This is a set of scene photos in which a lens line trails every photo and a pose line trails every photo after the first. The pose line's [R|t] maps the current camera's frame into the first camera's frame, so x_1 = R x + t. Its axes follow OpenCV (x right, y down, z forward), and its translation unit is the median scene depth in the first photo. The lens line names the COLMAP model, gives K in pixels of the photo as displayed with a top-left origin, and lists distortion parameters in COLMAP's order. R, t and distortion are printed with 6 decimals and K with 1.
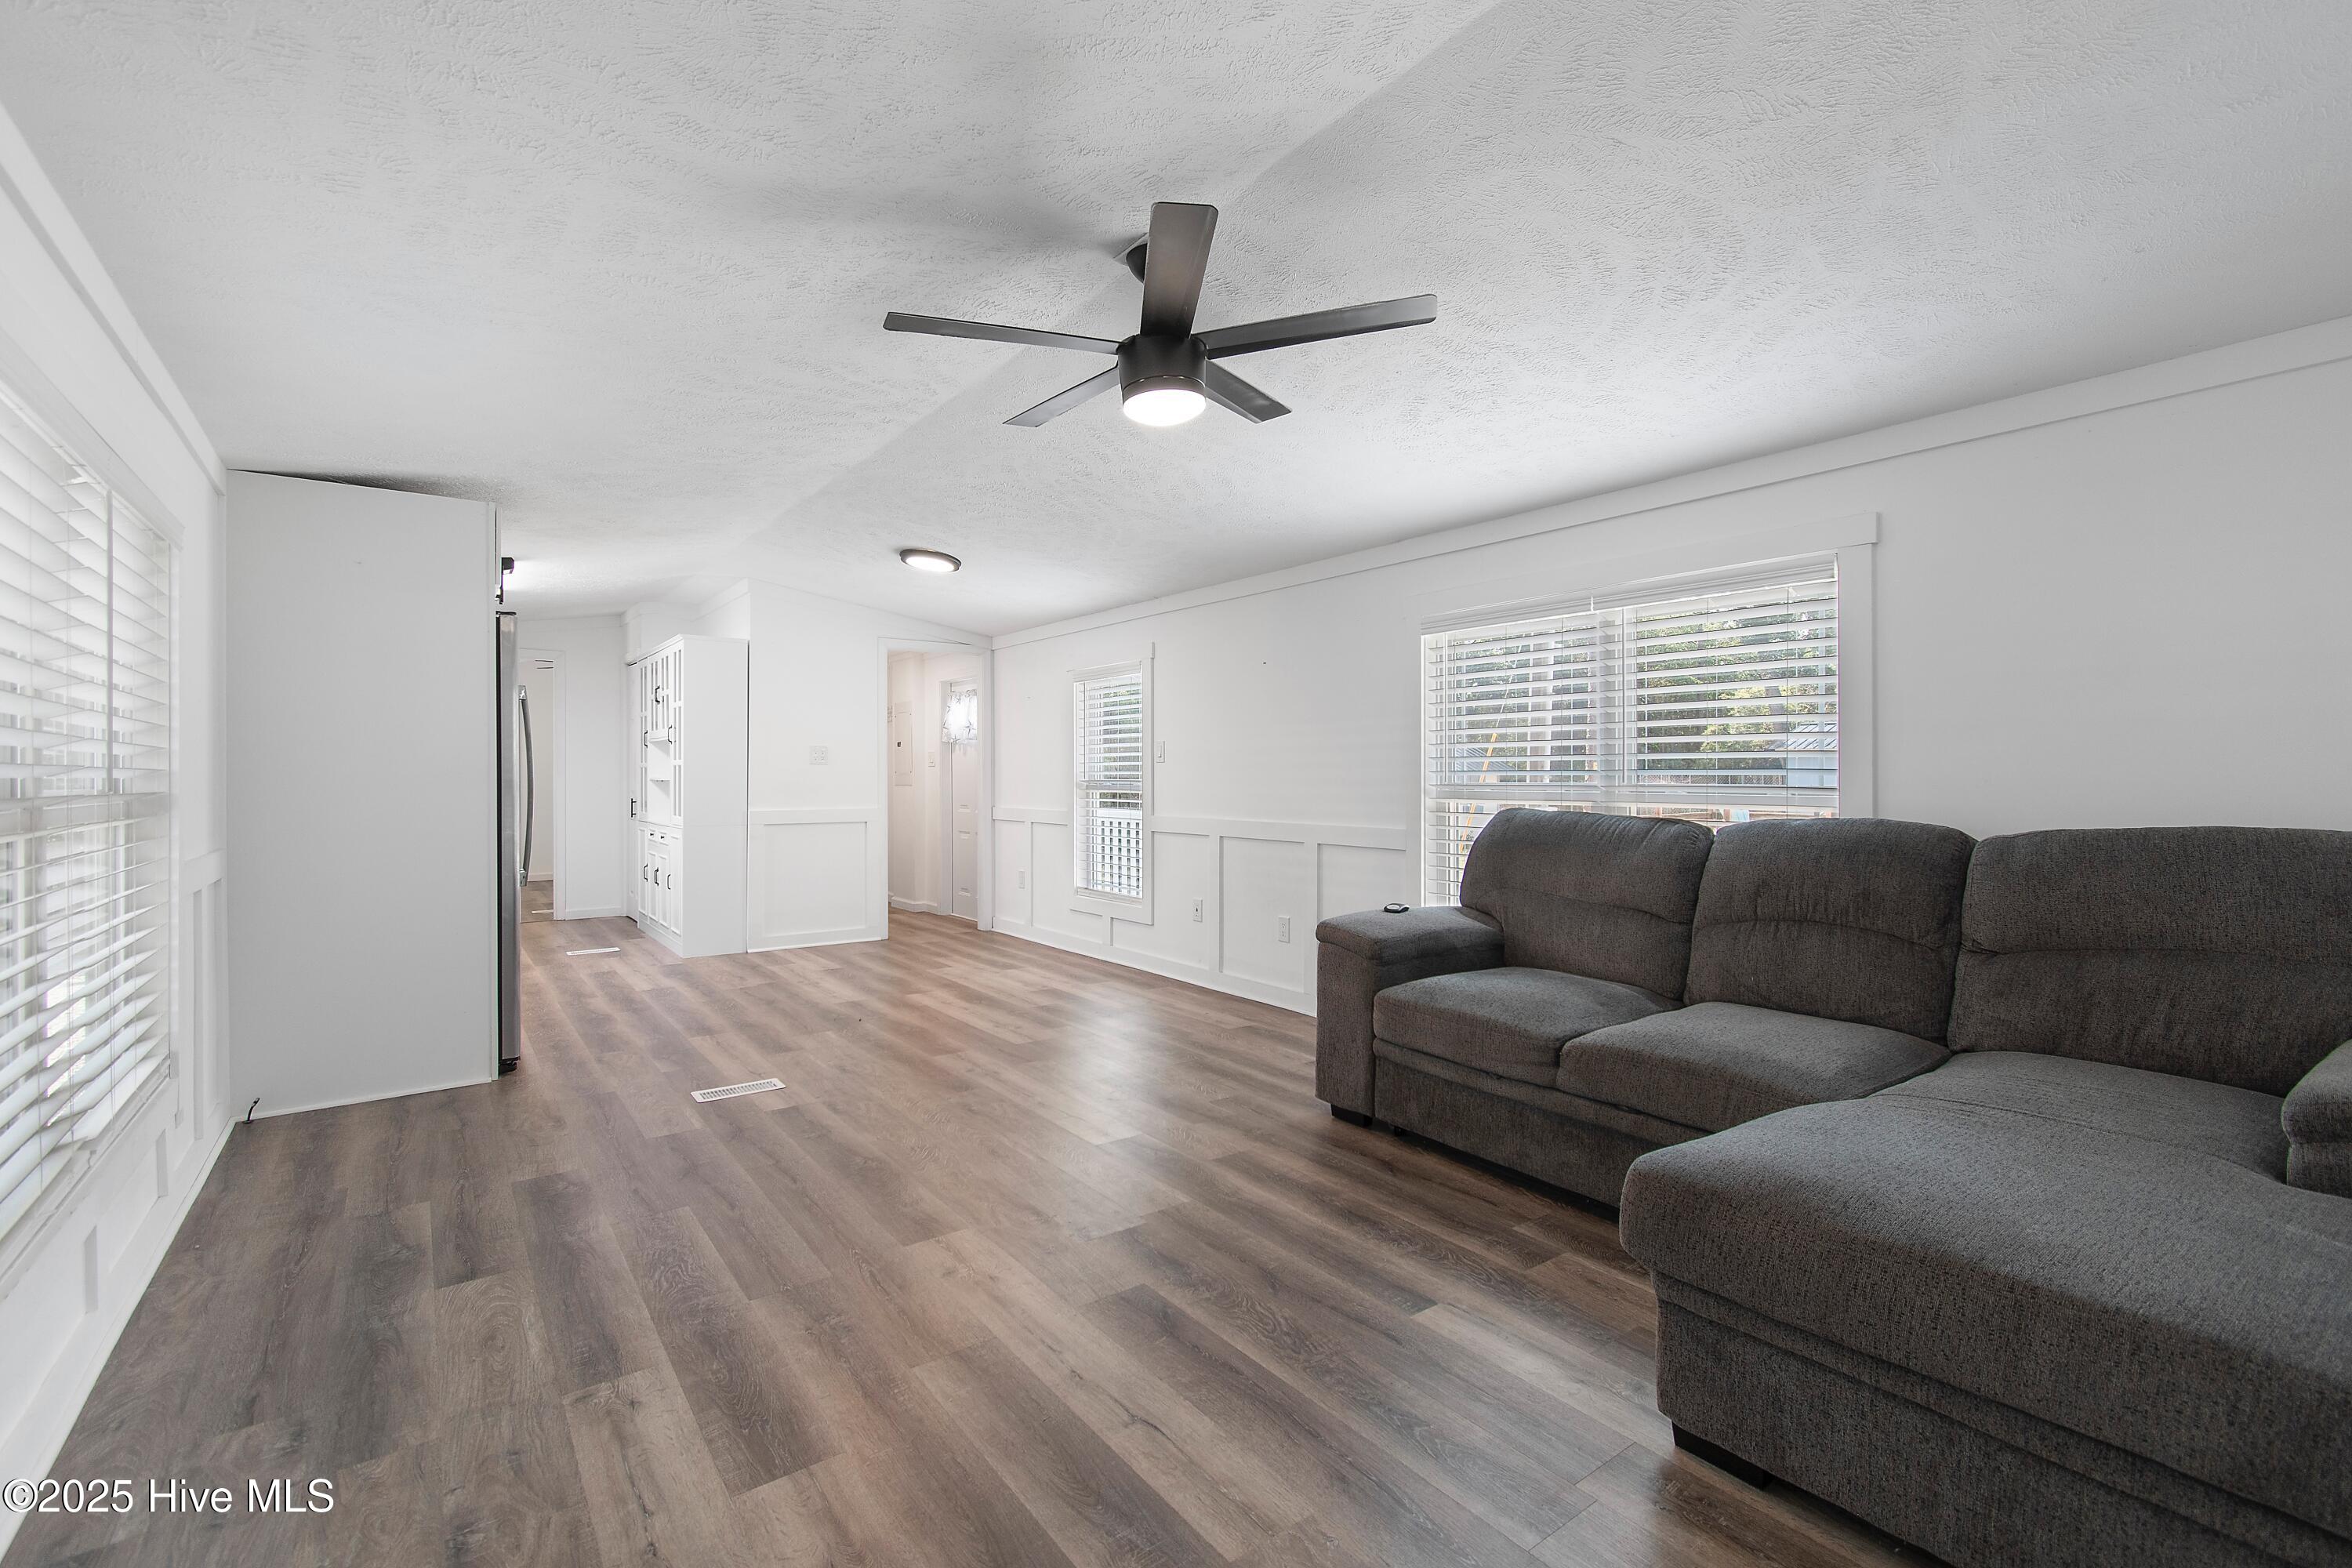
lens RADIAL K [[1043.2, 0, 1180.7], [0, 1043.2, 747.7], [0, 0, 1]] dist [-0.000538, -0.001343]
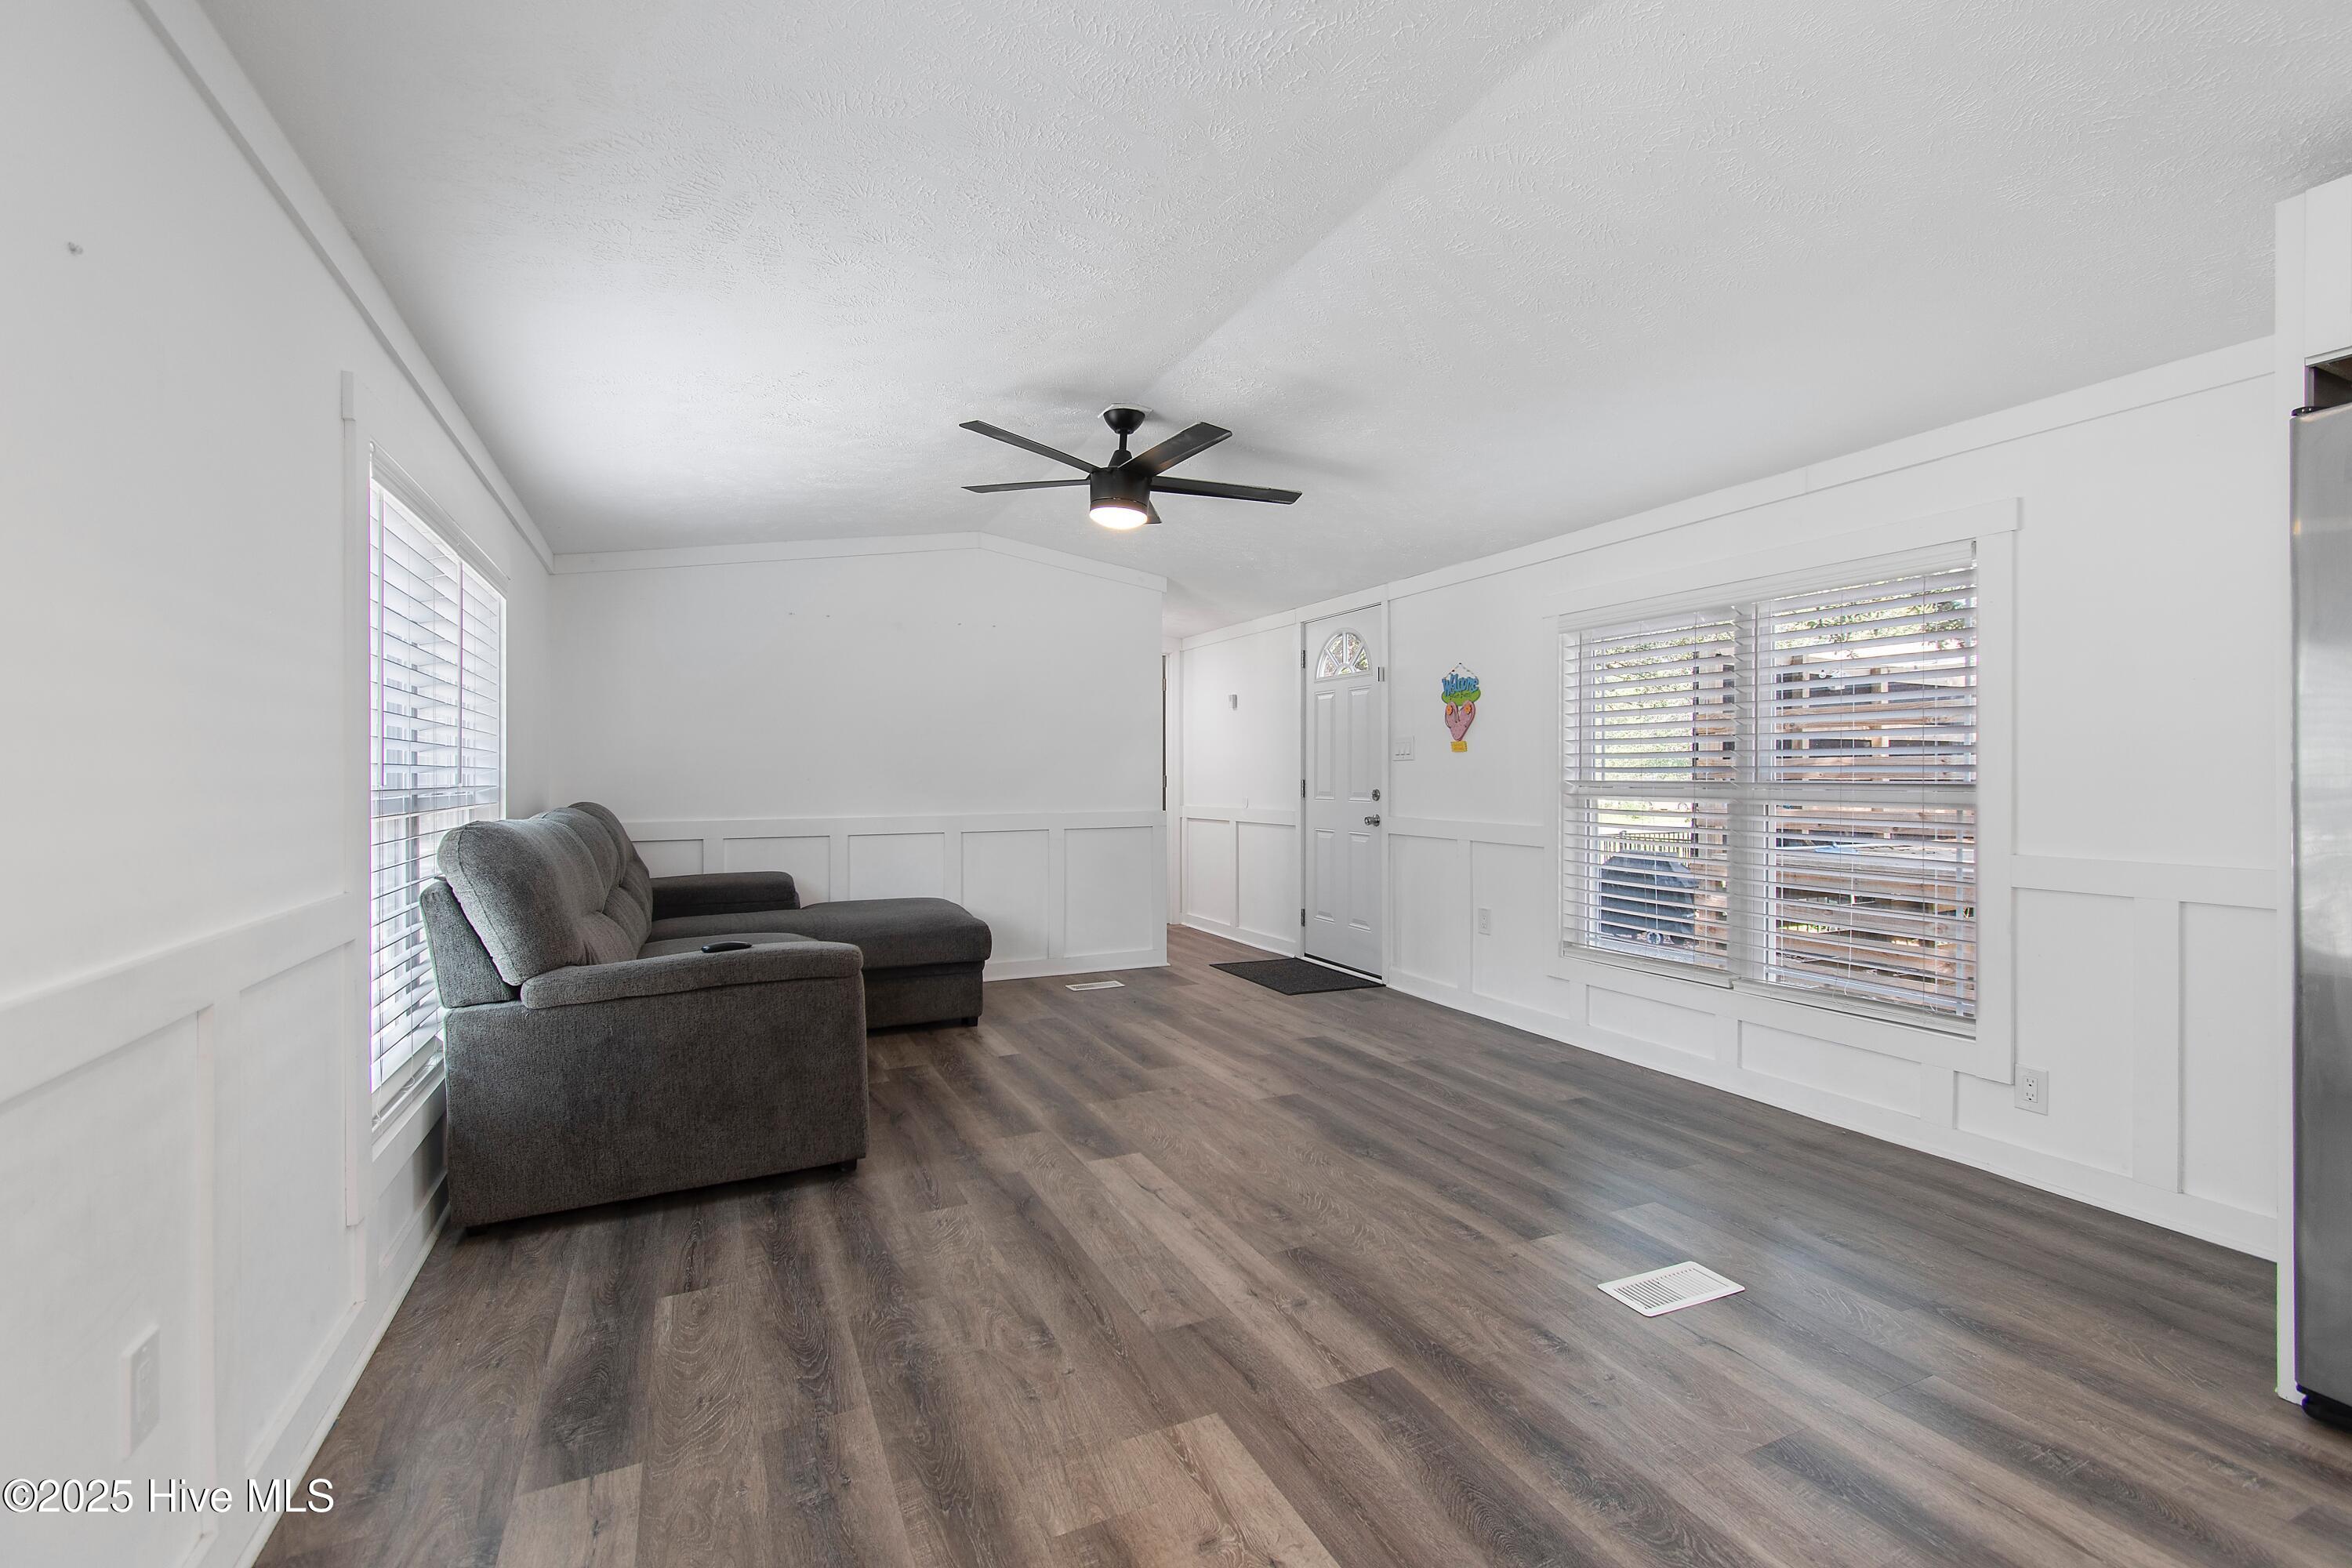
lens RADIAL K [[1015.5, 0, 1194.9], [0, 1015.5, 777.7], [0, 0, 1]] dist [-0.000329, -0.000023]
pose [[-0.982618, 0.001081, 0.185636, -0.367390], [-0.003337, 0.999719, -0.023481, 0.064853], [-0.185610, -0.023692, -0.982338, 2.301569]]
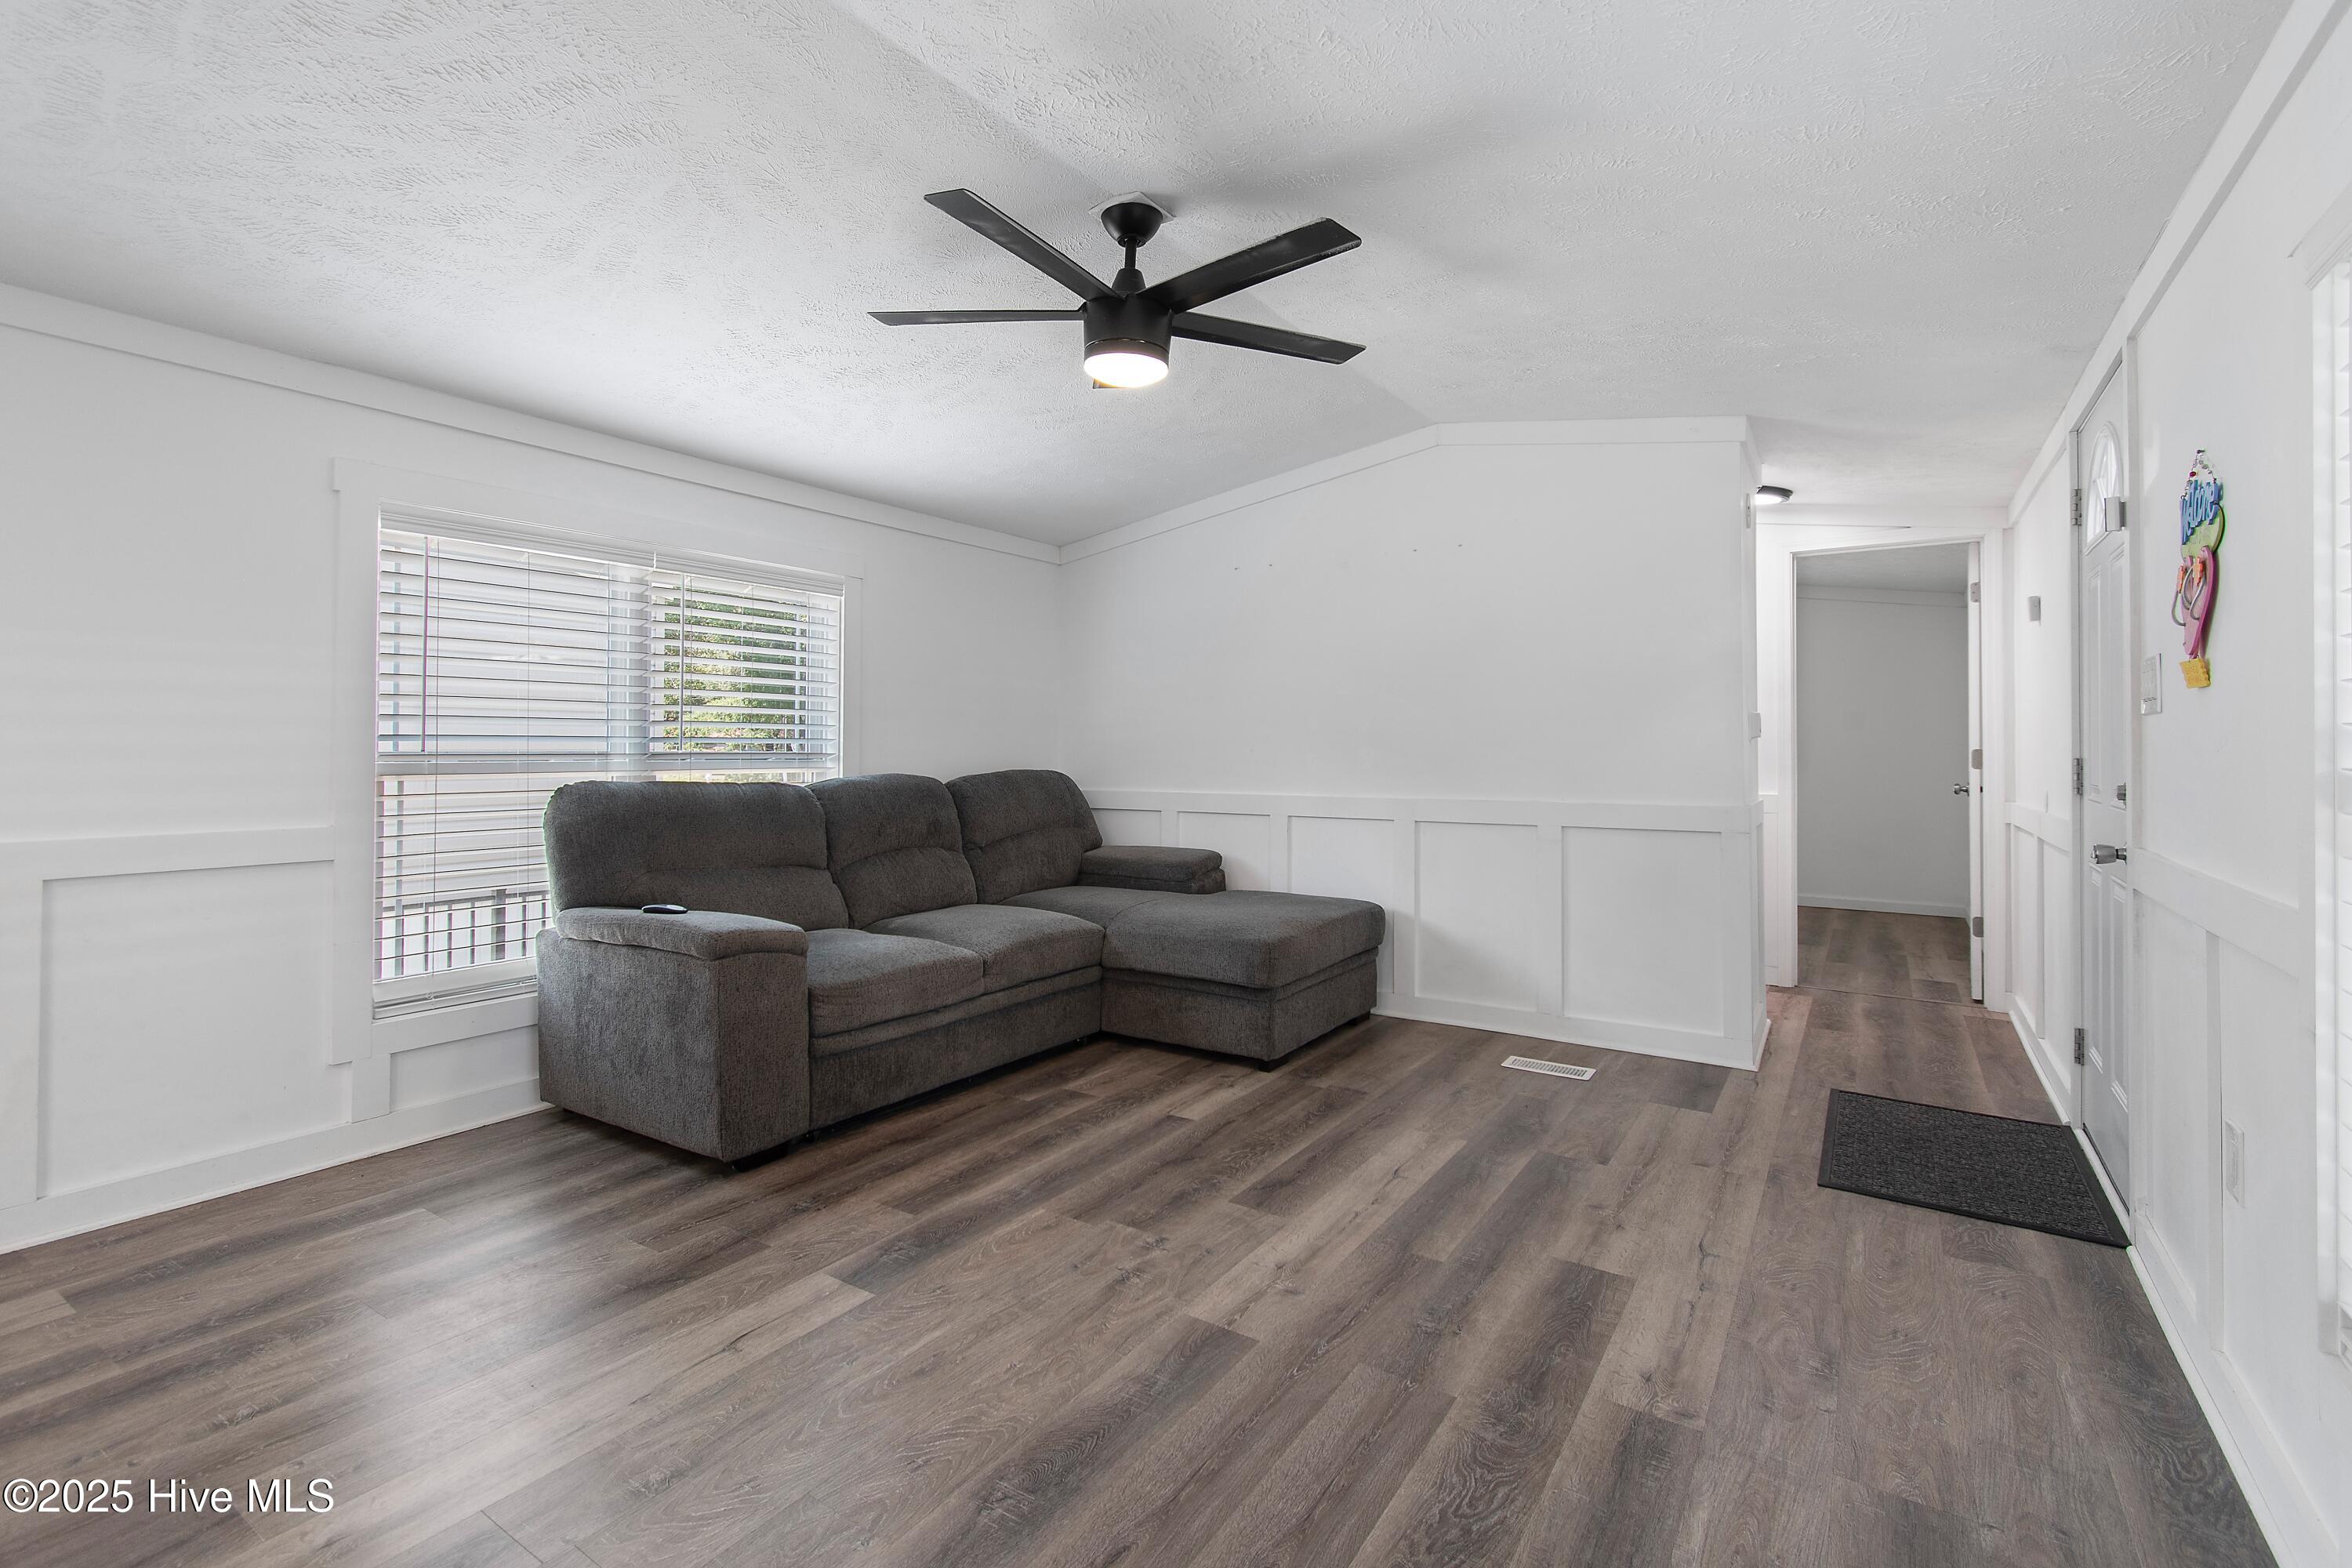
lens RADIAL K [[1063.9, 0, 1178.3], [0, 1063.9, 730.6], [0, 0, 1]] dist [0.001653, -0.000403]
pose [[-0.349667, 0.013150, 0.936782, -0.942112], [-0.027108, 0.999341, -0.024146, 0.039158], [-0.936482, -0.033838, -0.349080, 1.275074]]
